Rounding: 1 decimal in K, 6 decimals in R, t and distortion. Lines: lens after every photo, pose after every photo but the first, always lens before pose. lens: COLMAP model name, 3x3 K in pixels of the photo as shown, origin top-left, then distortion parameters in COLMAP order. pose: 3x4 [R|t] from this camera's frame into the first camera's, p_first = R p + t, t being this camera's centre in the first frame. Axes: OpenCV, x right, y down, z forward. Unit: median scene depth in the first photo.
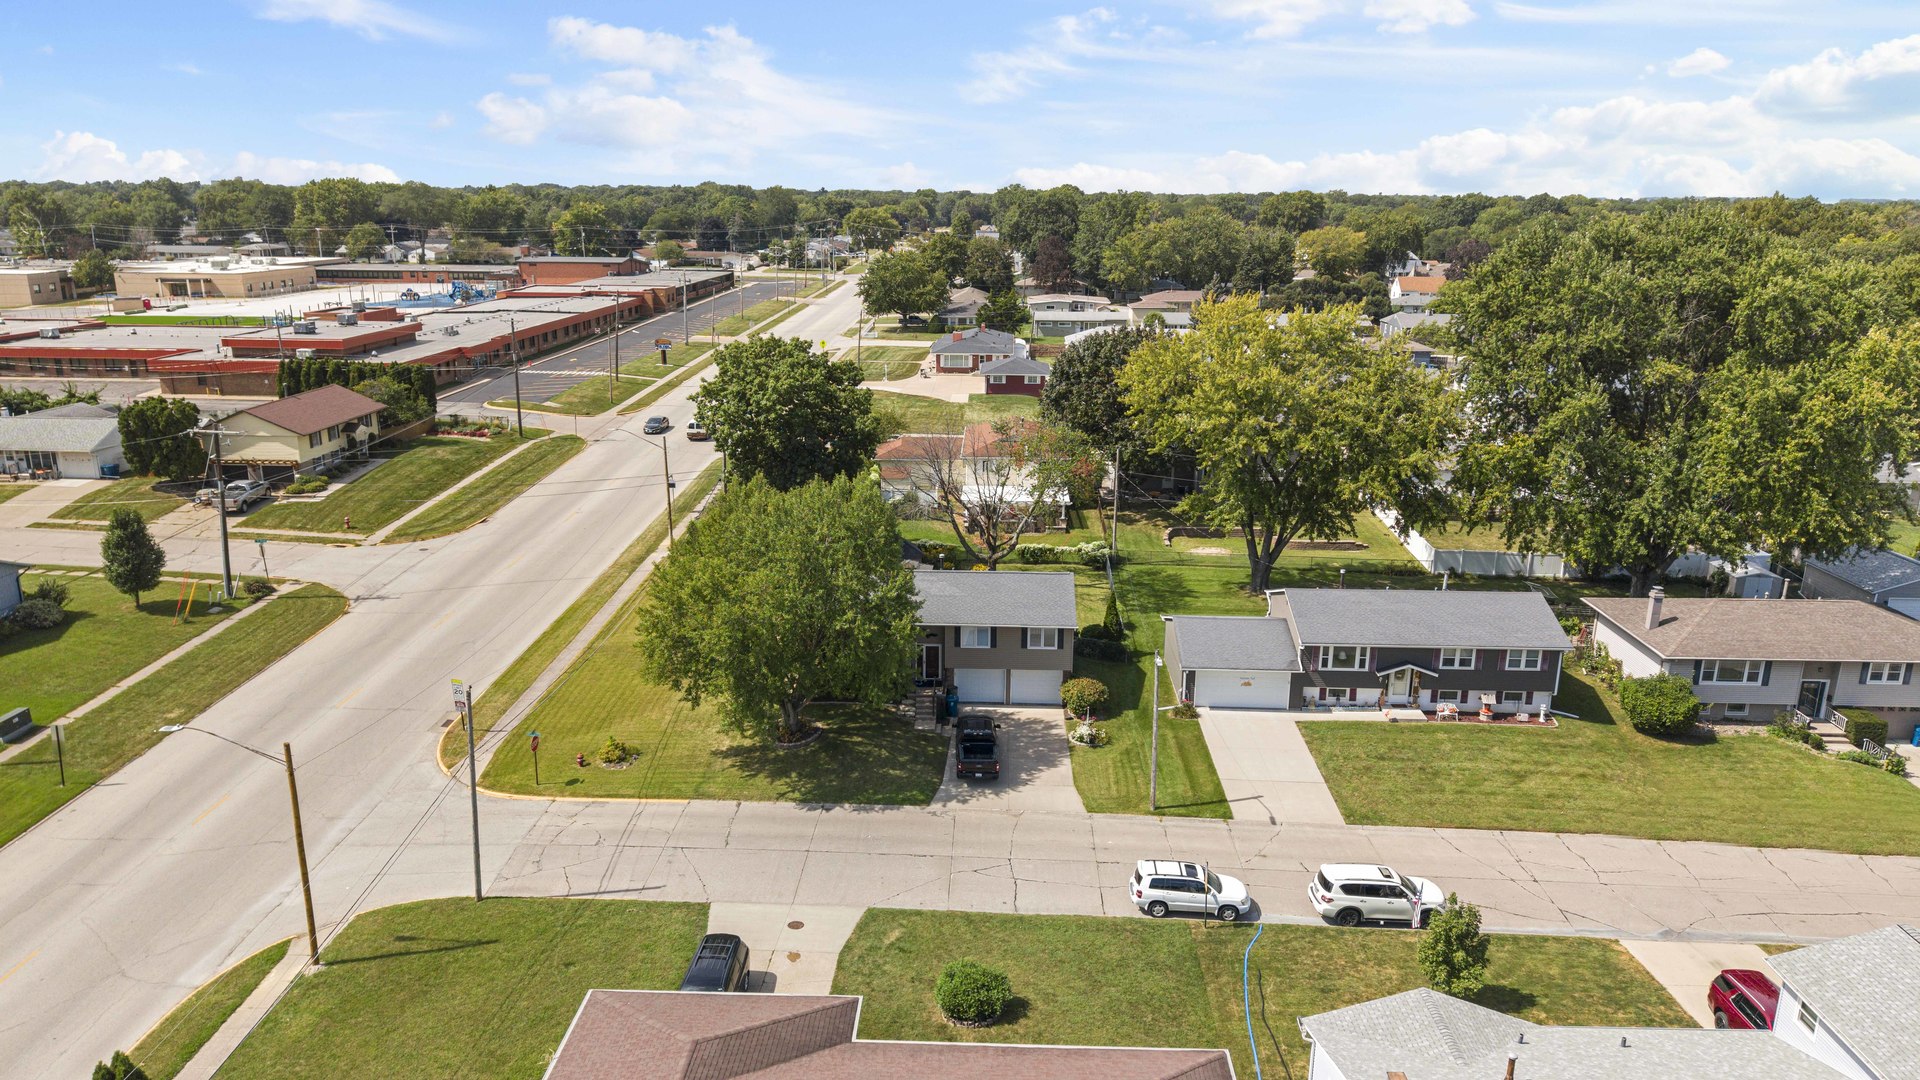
lens RADIAL K [[1331.7, 0, 960.0], [0, 1331.7, 540.0], [0, 0, 1]] dist [-0.001387, -0.000206]
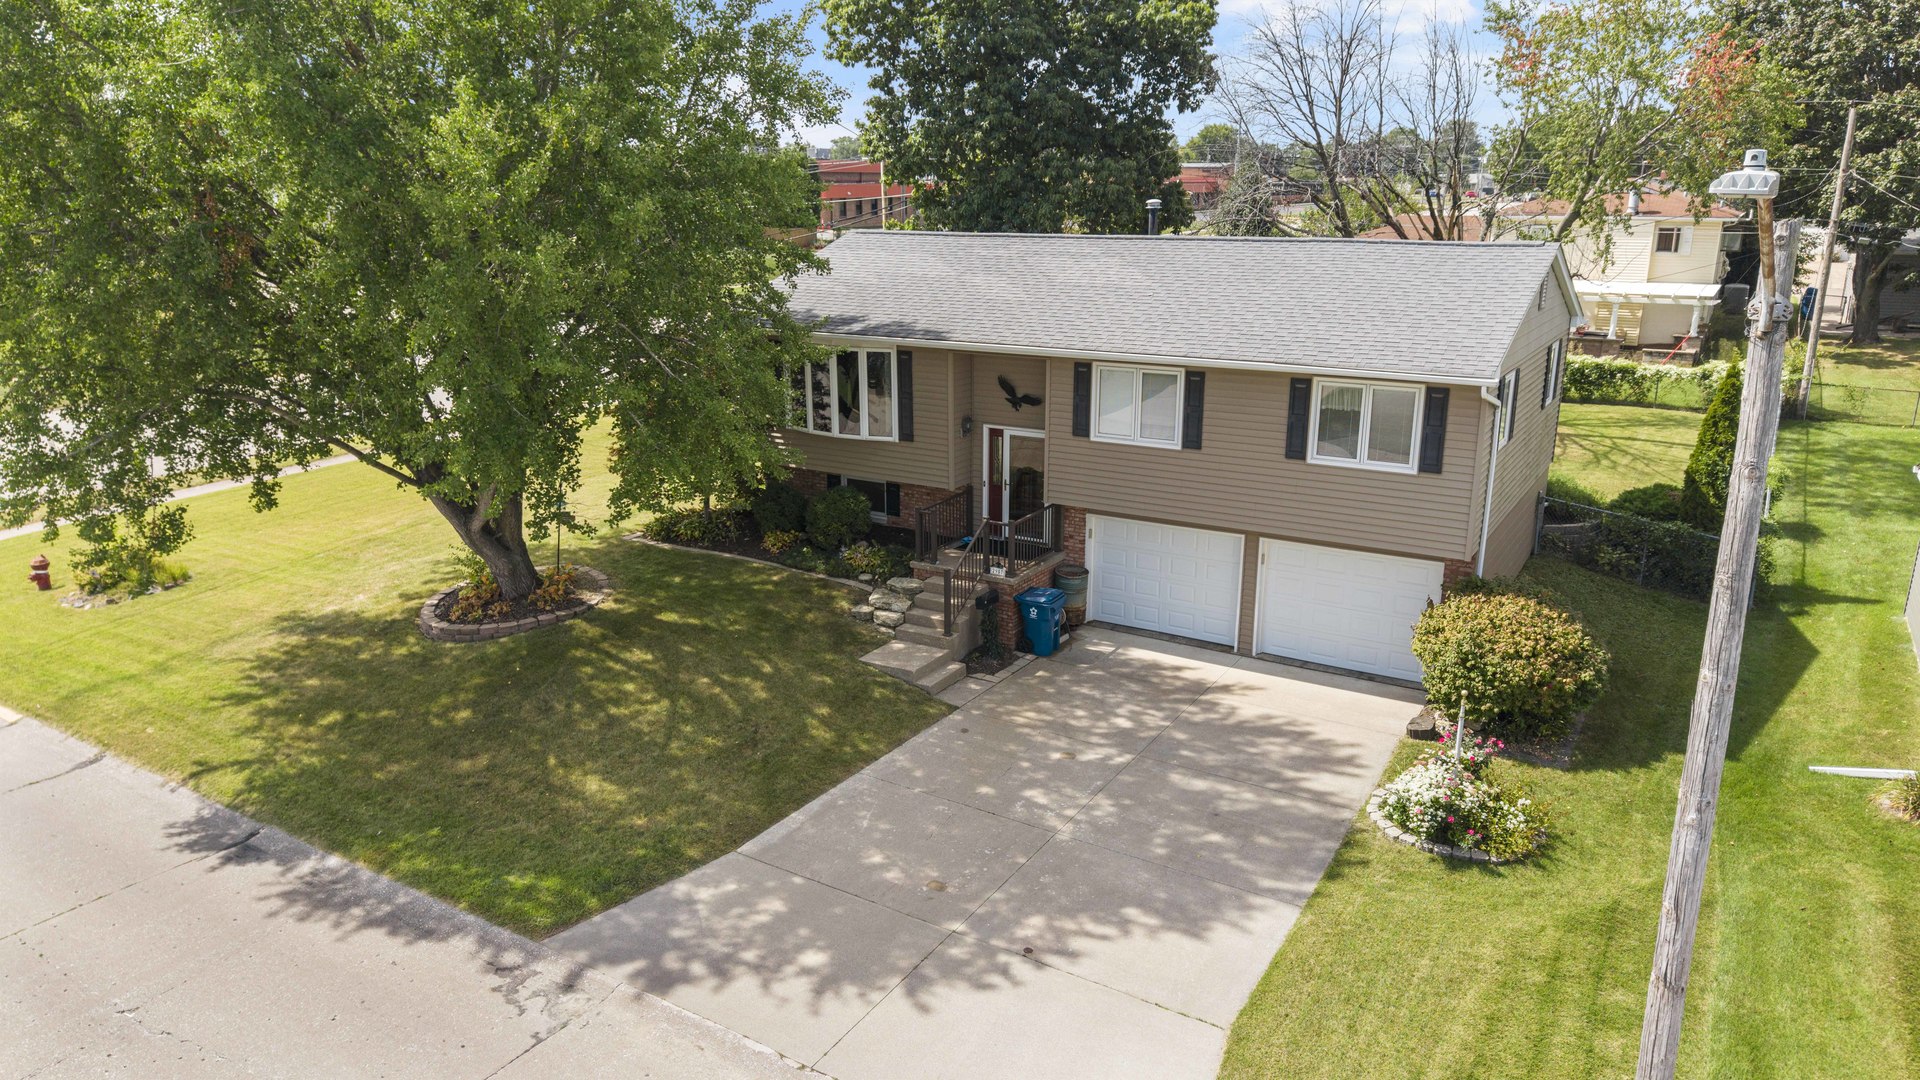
lens RADIAL K [[1294.4, 0, 962.6], [0, 1294.4, 610.0], [0, 0, 1]] dist [0.003347, 0.001323]
pose [[0.868301, 0.148524, -0.473280, 0.120801], [-0.125968, 0.988866, 0.079218, 0.100853], [0.479776, -0.009167, 0.877343, 0.730451]]
